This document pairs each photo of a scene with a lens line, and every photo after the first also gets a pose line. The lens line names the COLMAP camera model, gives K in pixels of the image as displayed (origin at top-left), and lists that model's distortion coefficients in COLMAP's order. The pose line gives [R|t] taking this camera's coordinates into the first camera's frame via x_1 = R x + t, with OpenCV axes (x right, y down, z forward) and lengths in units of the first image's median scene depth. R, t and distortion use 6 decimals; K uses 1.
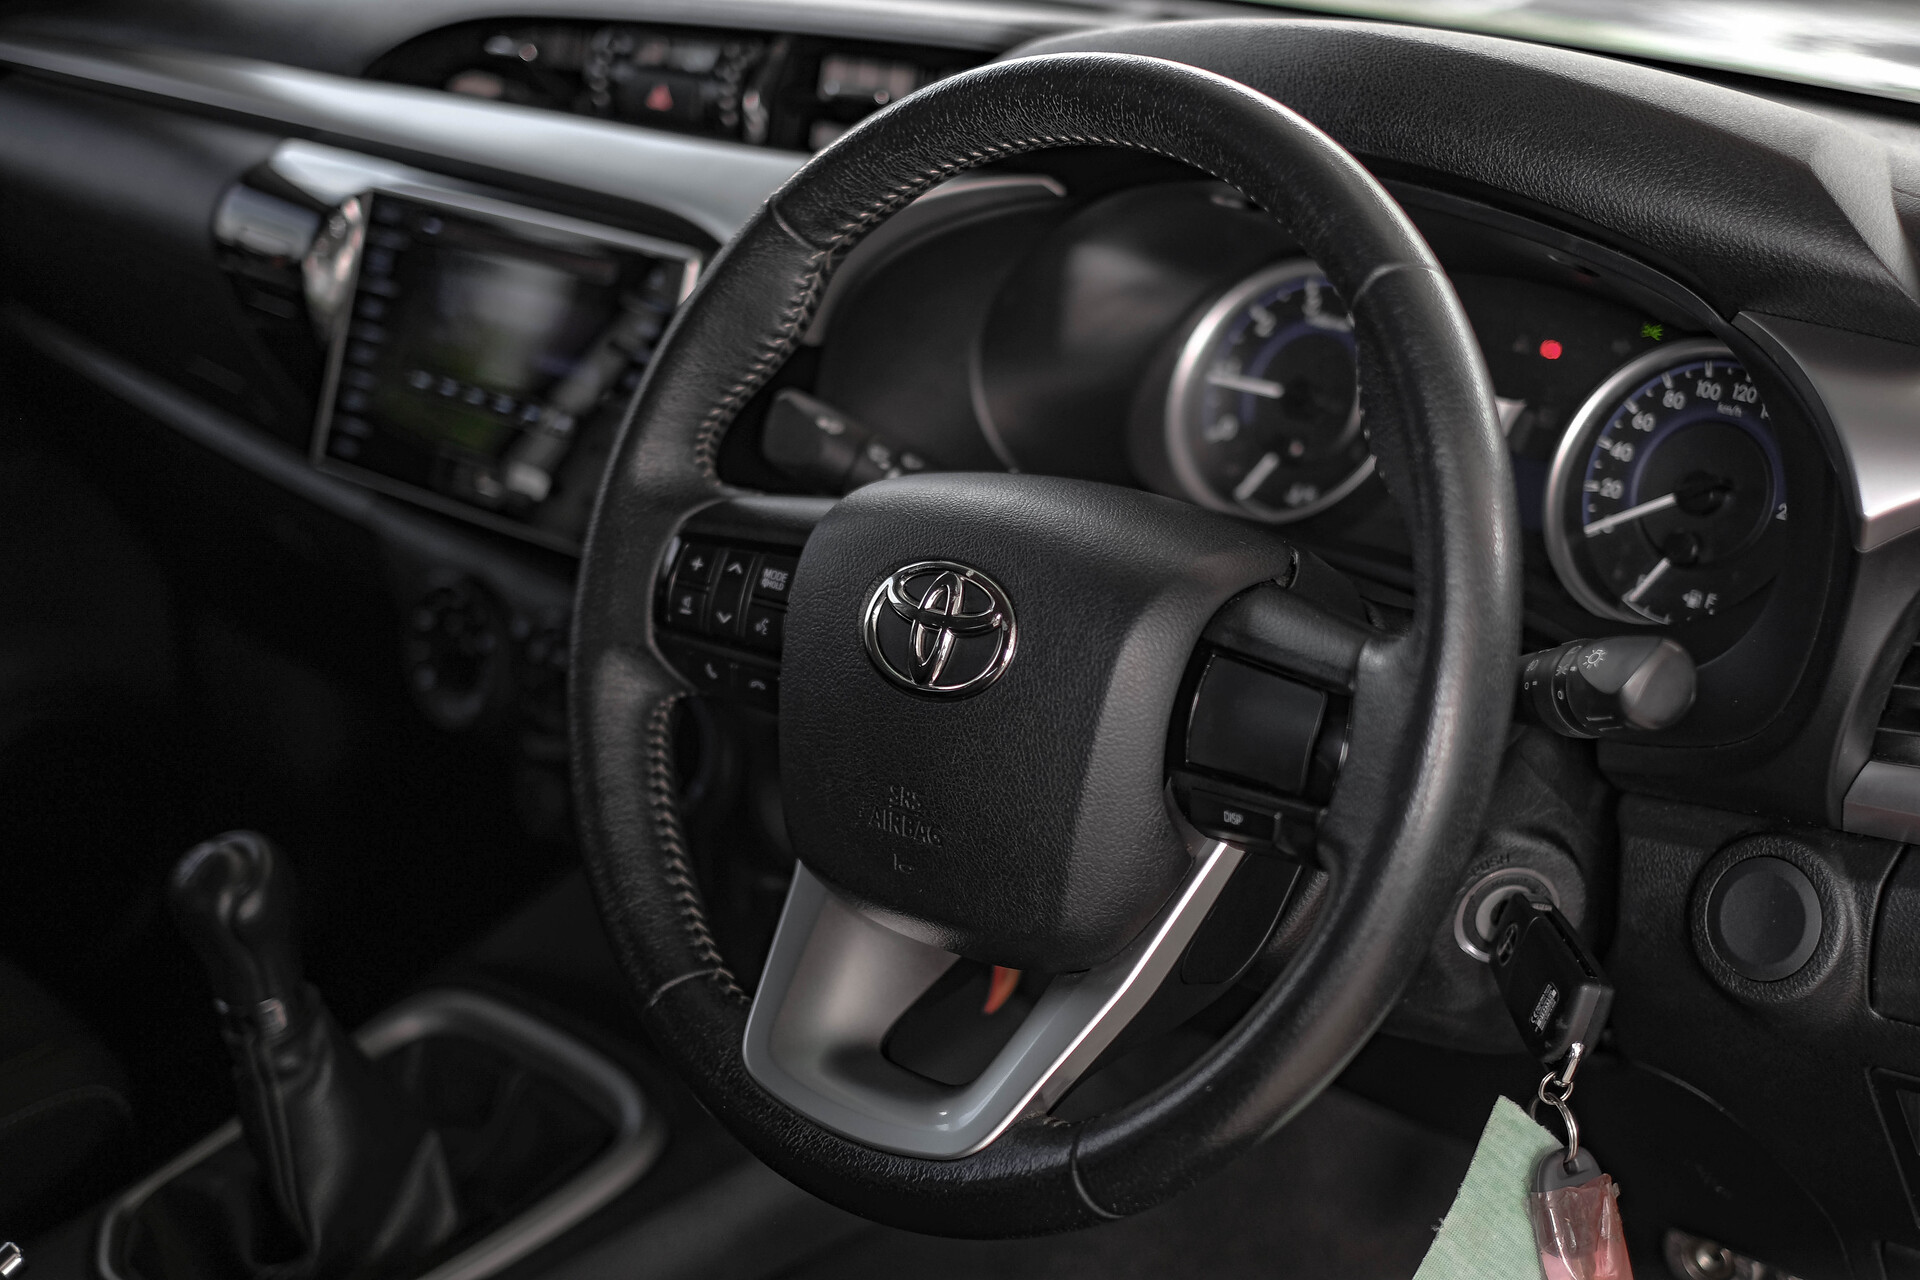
lens RADIAL K [[3012.7, 0, 956.5], [0, 3012.7, 632.3], [0, 0, 1]] dist [-0.076425, 0.000000]
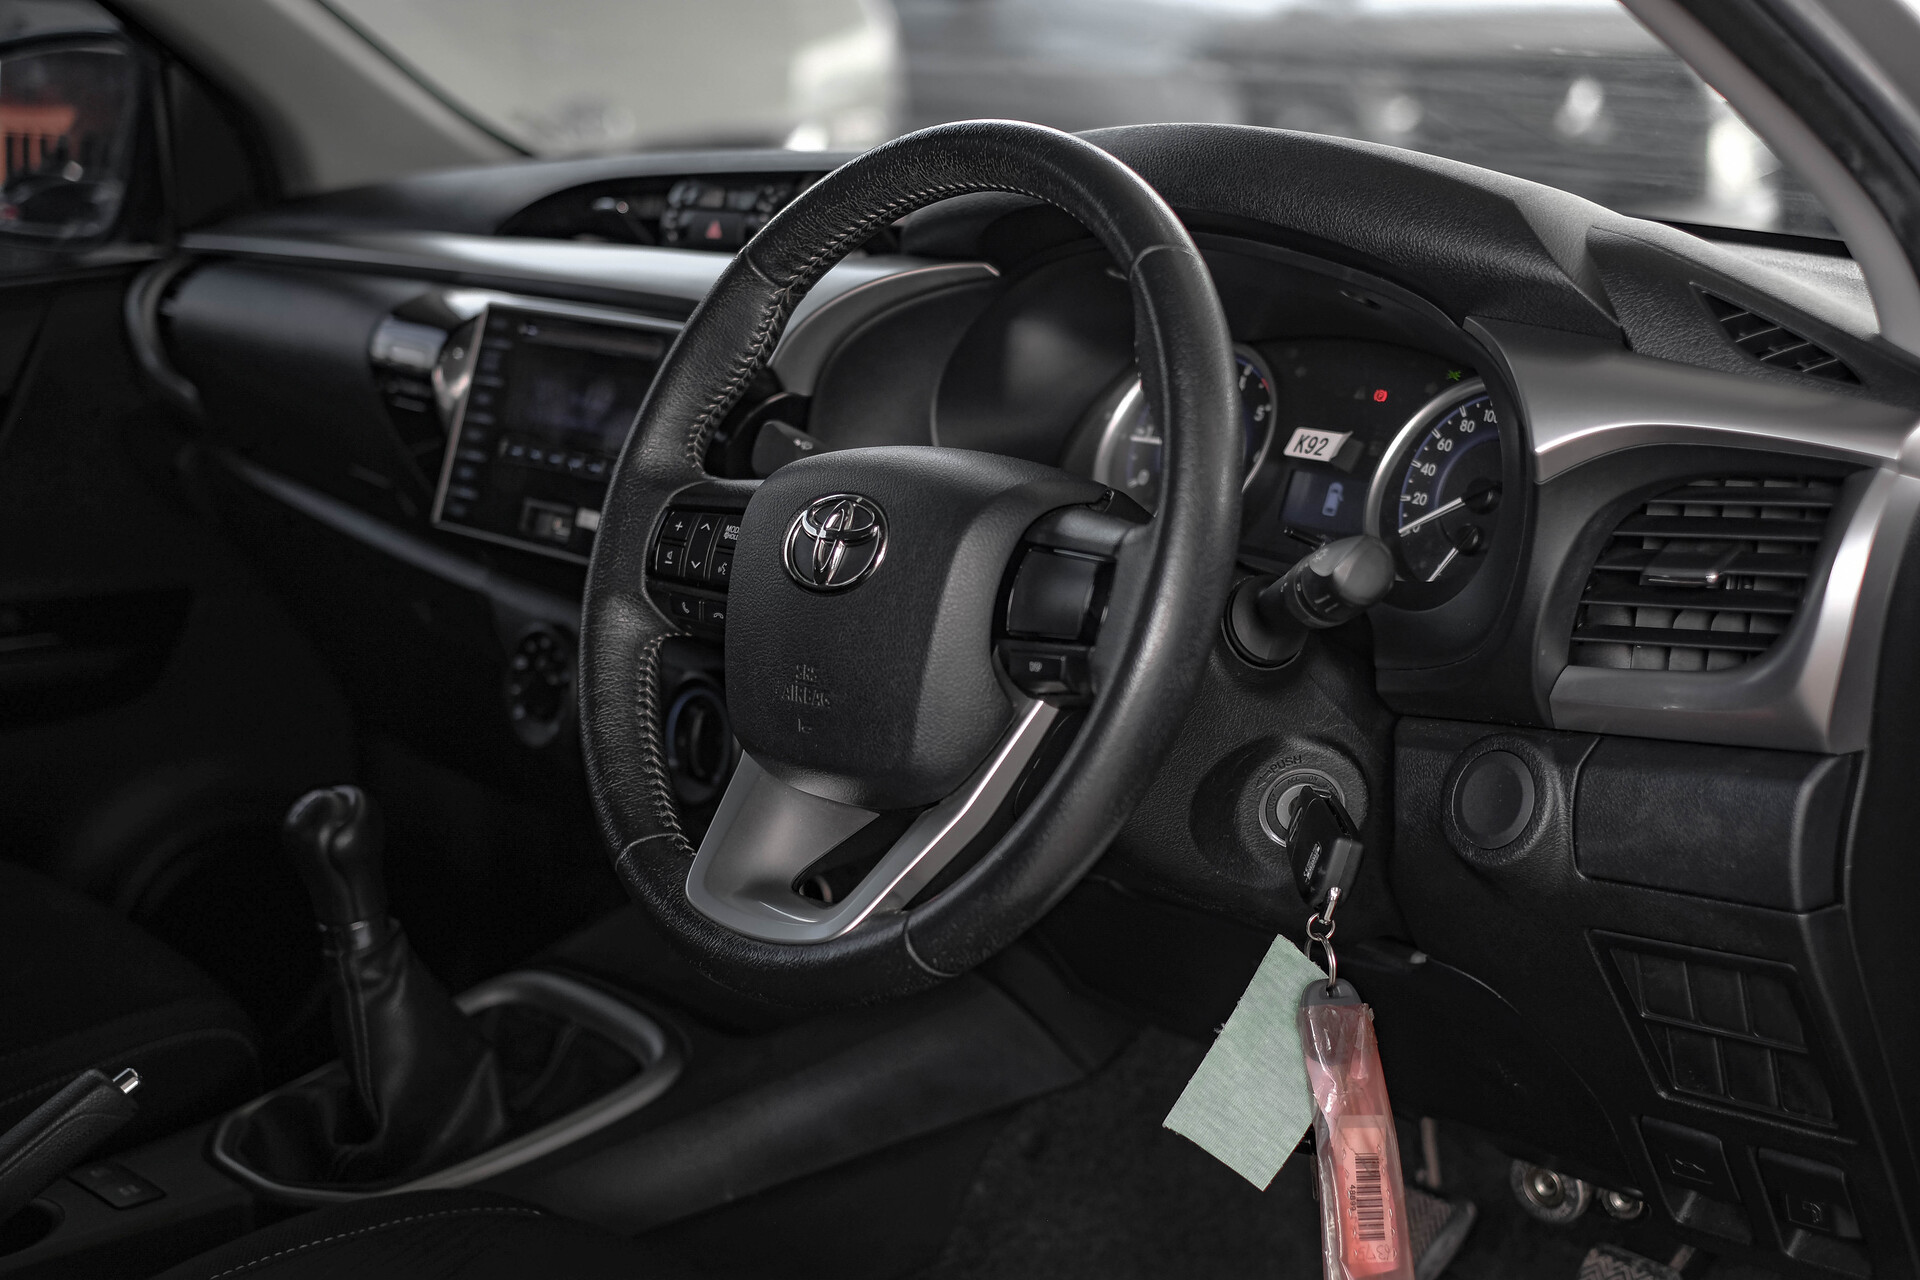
lens RADIAL K [[3012.7, 0, 958.5], [0, 3012.7, 643.5], [0, 0, 1]] dist [-0.076425, 0.000000]
pose [[0.995372, 0.019944, -0.094005, 0.158175], [-0.032084, 0.991065, -0.129465, 0.193825], [0.090583, 0.131882, 0.987118, -0.259408]]
